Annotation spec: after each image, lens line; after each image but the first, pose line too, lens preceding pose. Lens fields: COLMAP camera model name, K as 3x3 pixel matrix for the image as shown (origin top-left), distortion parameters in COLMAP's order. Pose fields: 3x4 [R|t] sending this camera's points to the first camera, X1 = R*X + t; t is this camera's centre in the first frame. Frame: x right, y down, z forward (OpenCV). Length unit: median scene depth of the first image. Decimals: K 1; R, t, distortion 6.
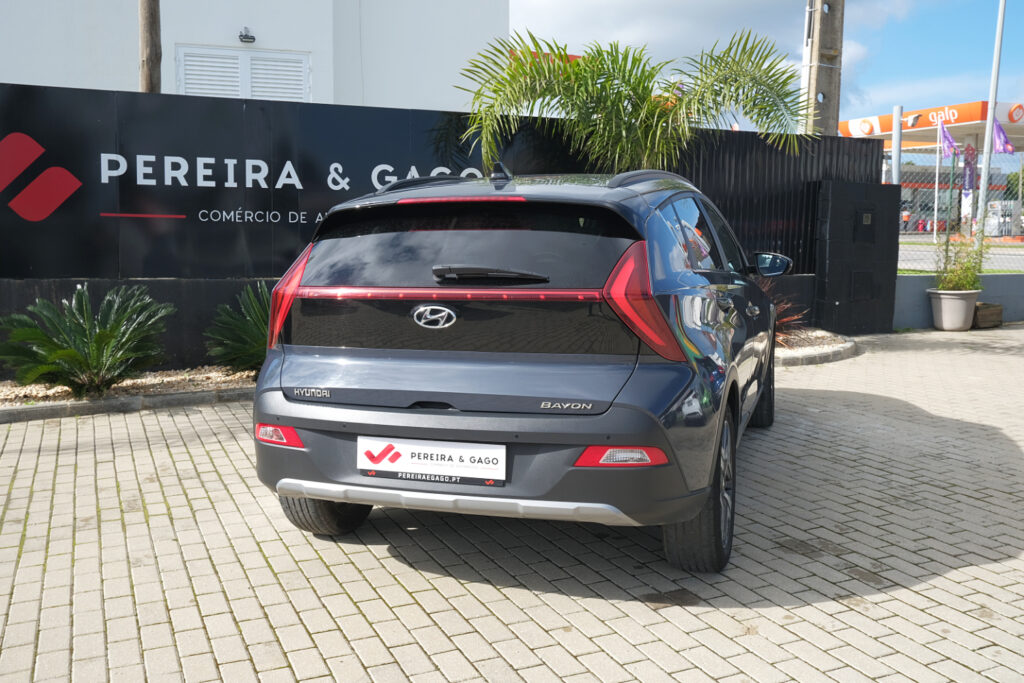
lens RADIAL K [[976.6, 0, 512.0], [0, 976.6, 341.5], [0, 0, 1]] dist [-0.040698, 0.020331]
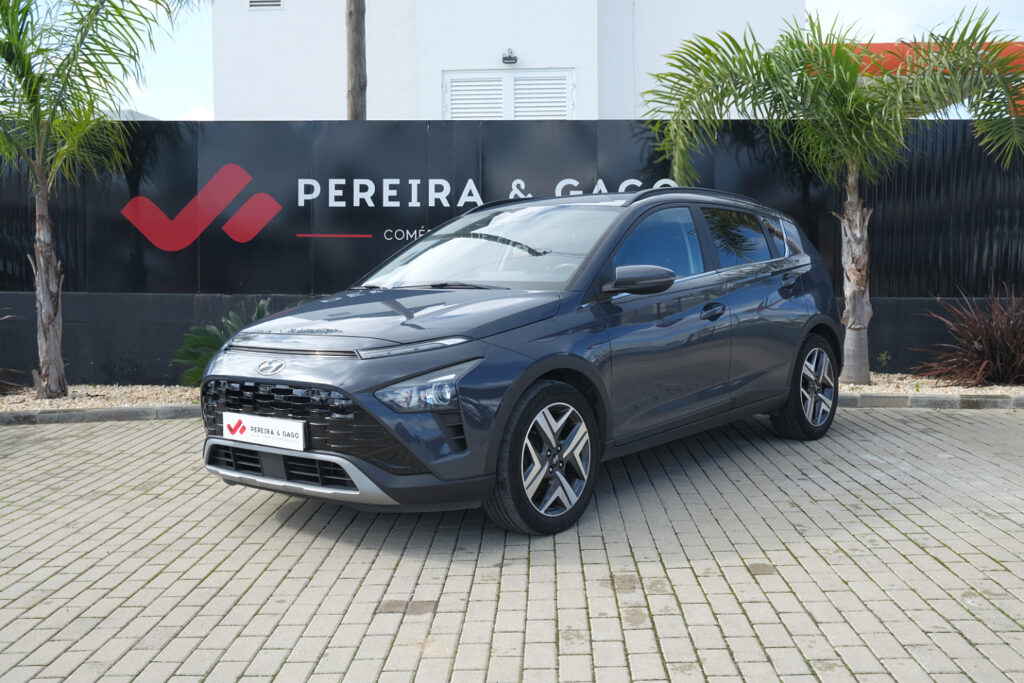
lens RADIAL K [[1070.8, 0, 512.0], [0, 1070.8, 341.5], [0, 0, 1]] dist [-0.016614, 0.023170]
pose [[0.900618, 0.022105, -0.434049, 0.356487], [-0.038356, 0.998851, -0.028718, 0.014305], [0.432915, 0.042513, 0.900432, 0.039778]]
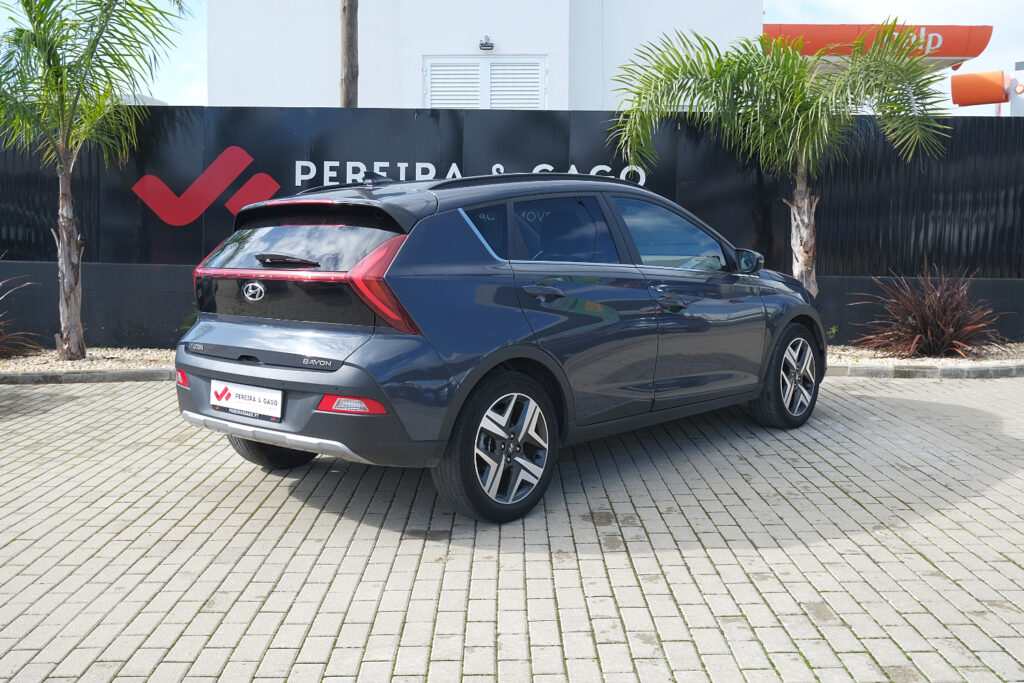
lens RADIAL K [[1073.3, 0, 480.8], [0, 1073.3, 307.5], [0, 0, 1]] dist [-0.048619, 0.000381]
pose [[0.903928, 0.032298, -0.426463, 0.387059], [-0.048541, 0.998449, -0.027270, 0.009877], [0.424920, 0.045351, 0.904094, -0.084223]]
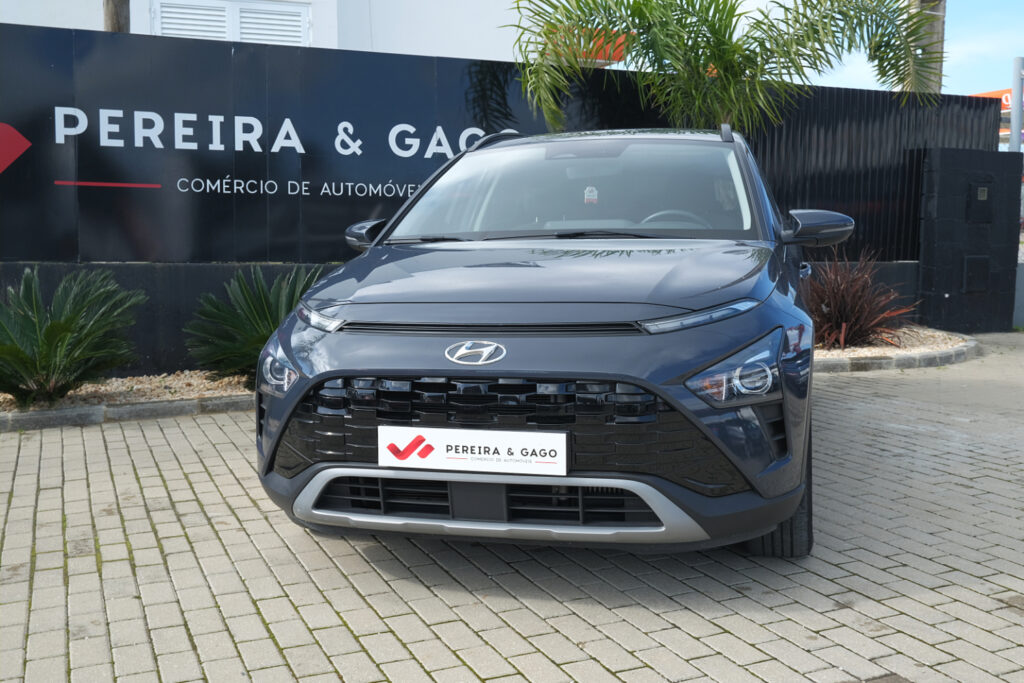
lens RADIAL K [[1070.8, 0, 512.0], [0, 1070.8, 341.5], [0, 0, 1]] dist [-0.016614, 0.023170]
pose [[0.999917, -0.004410, -0.012142, -0.038510], [0.004225, 0.999876, -0.015200, 0.018878], [0.012208, 0.015148, 0.999811, 0.134631]]
